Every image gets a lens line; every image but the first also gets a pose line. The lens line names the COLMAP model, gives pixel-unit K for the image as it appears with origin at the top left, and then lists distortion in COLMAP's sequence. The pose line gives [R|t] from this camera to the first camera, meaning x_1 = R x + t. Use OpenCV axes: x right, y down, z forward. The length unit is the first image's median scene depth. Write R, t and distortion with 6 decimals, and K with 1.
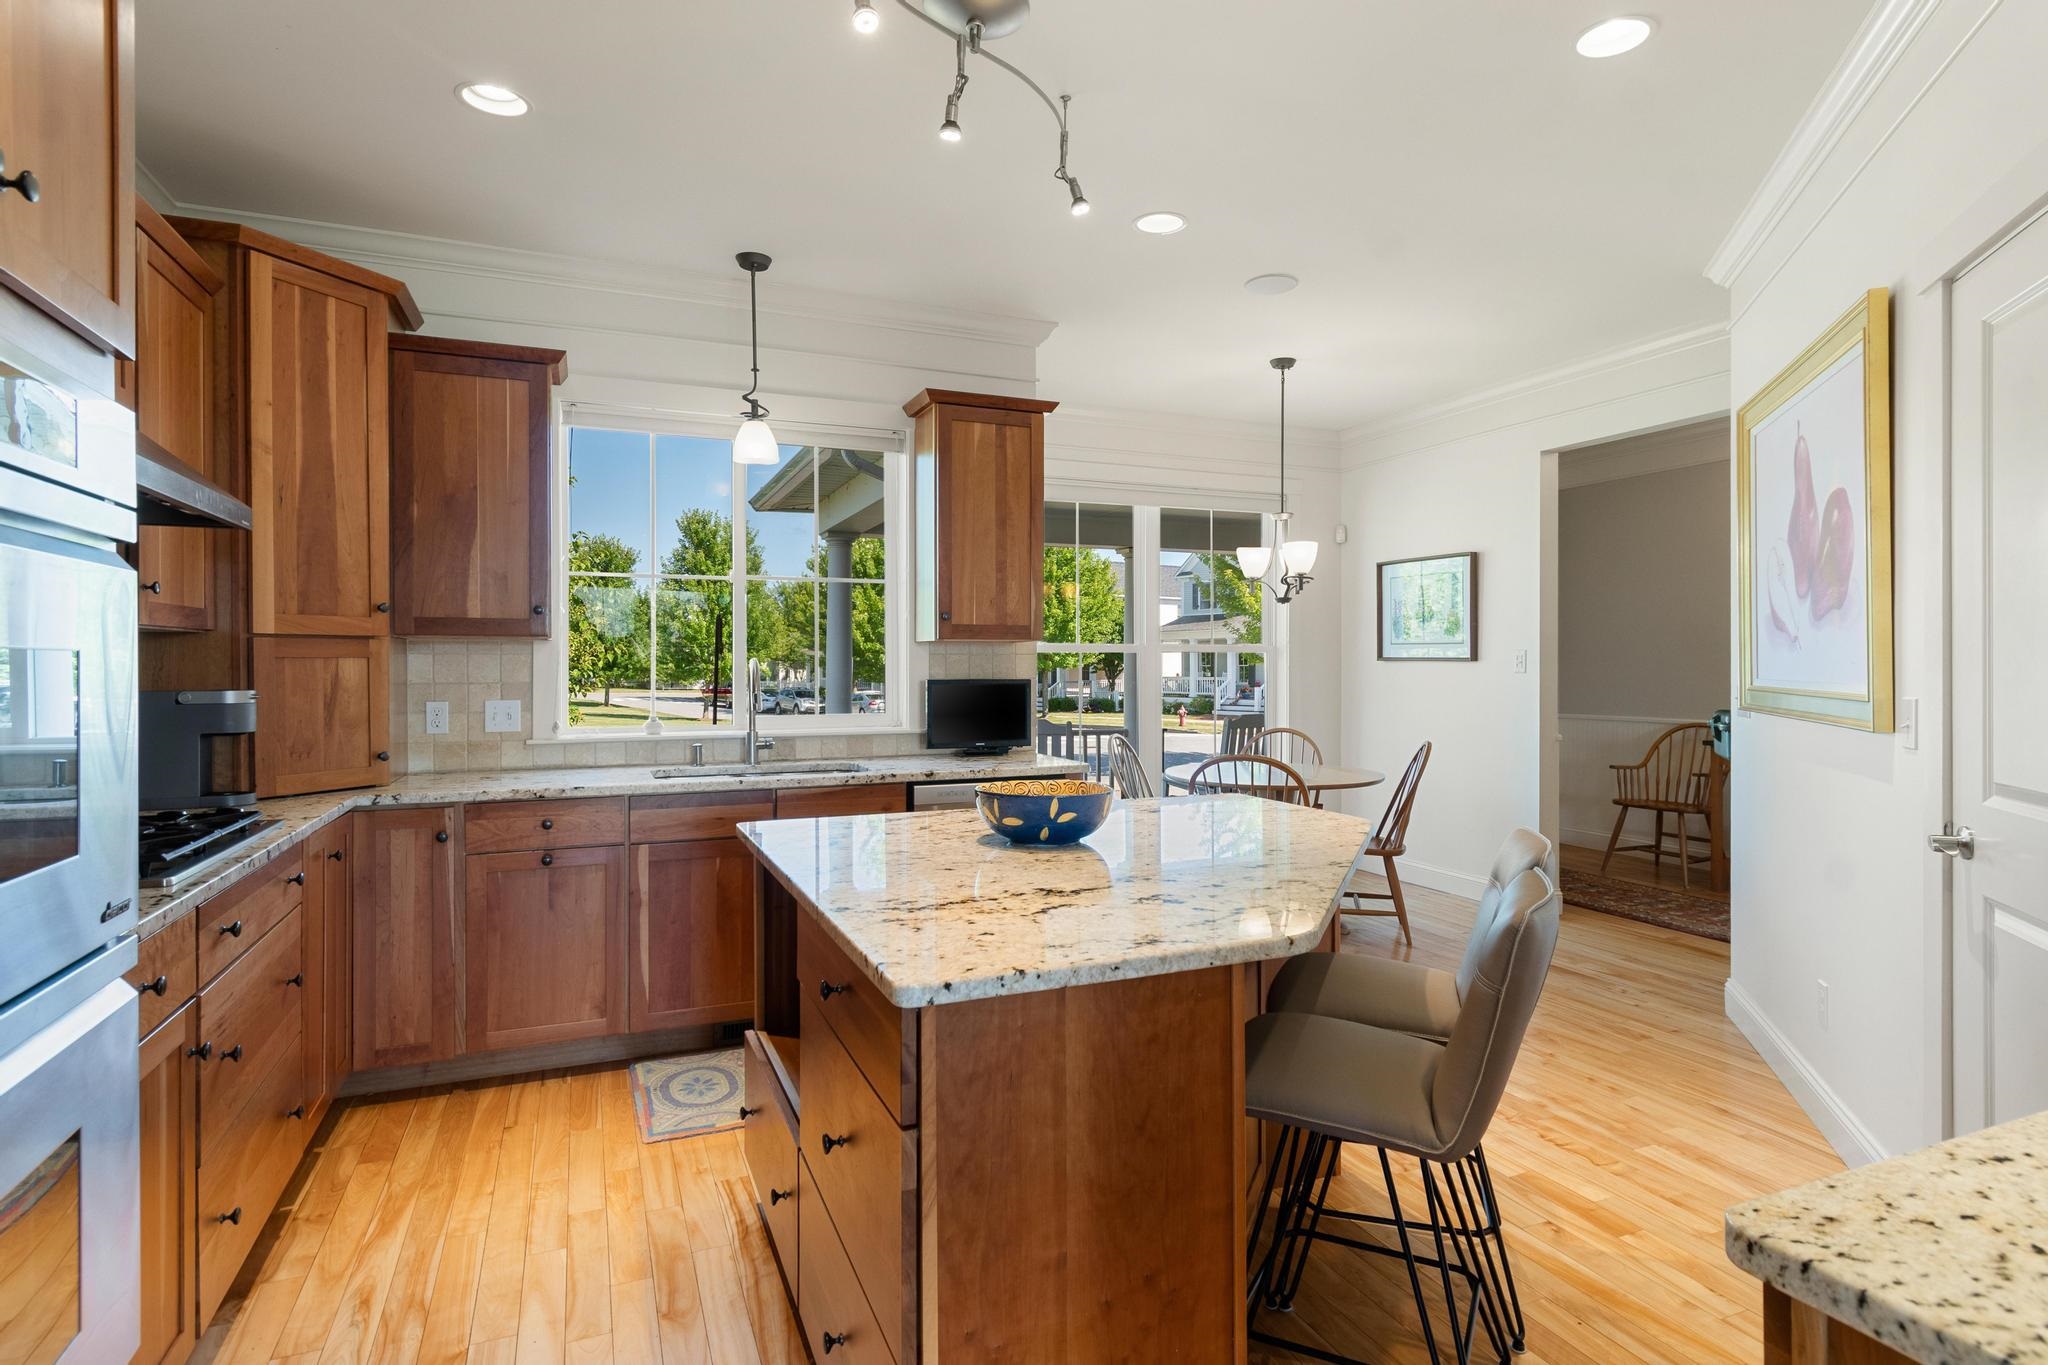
lens RADIAL K [[1065.0, 0, 1039.2], [0, 1065.0, 669.9], [0, 0, 1]] dist [0.000878, -0.000841]
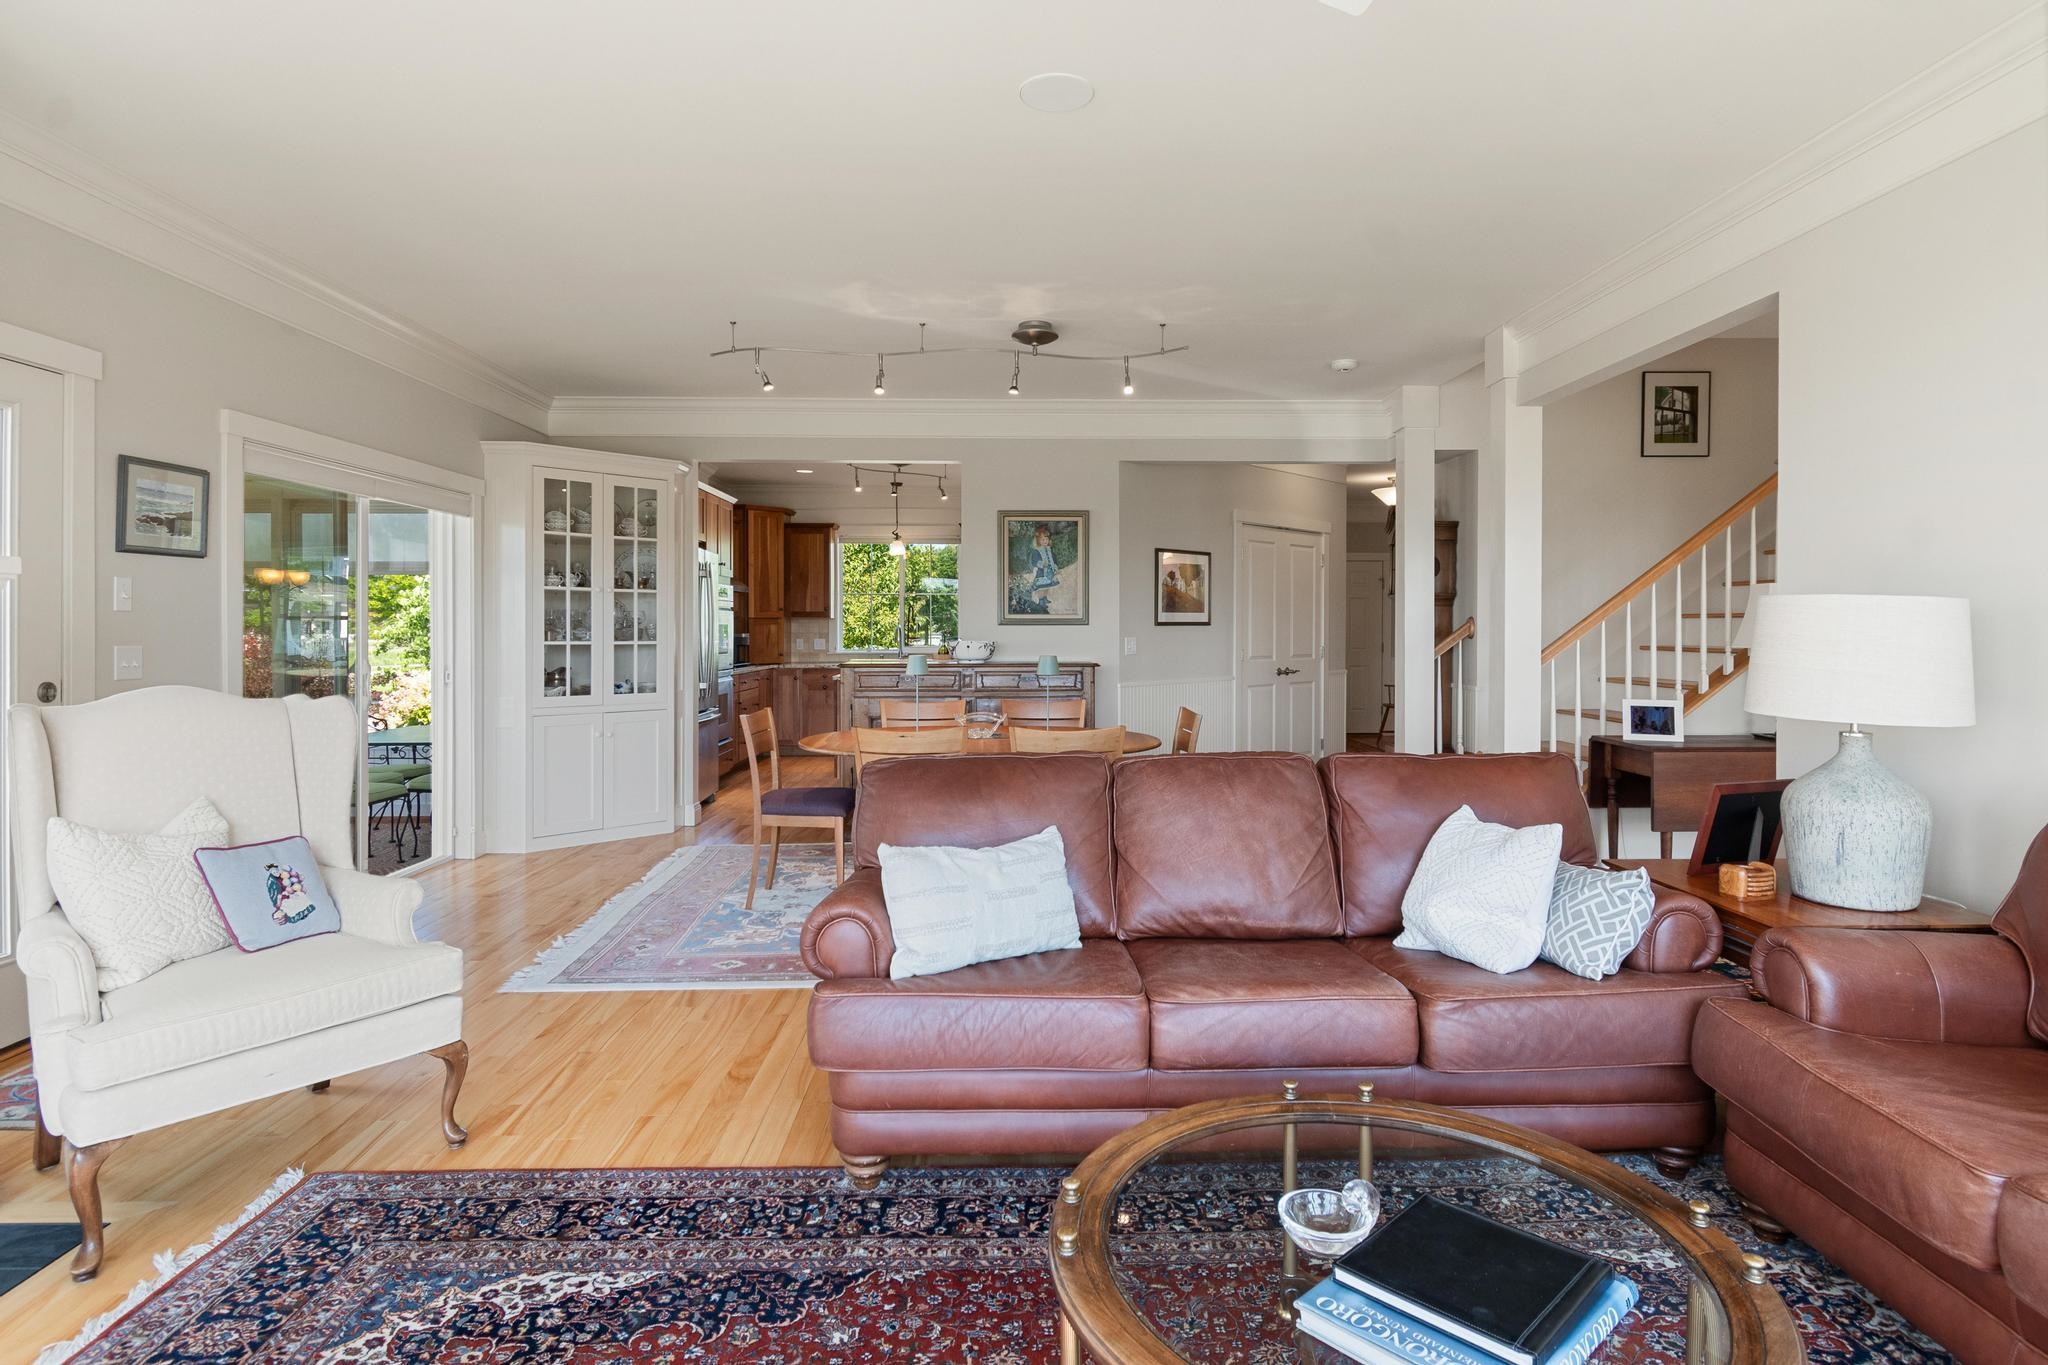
lens RADIAL K [[1079.0, 0, 1033.2], [0, 1079.0, 637.8], [0, 0, 1]] dist [-0.001194, -0.005092]
pose [[0.930536, 0.005698, -0.366157, 1.207806], [-0.004252, 0.999980, 0.004756, 0.009547], [0.366177, -0.002869, 0.930541, -1.653012]]
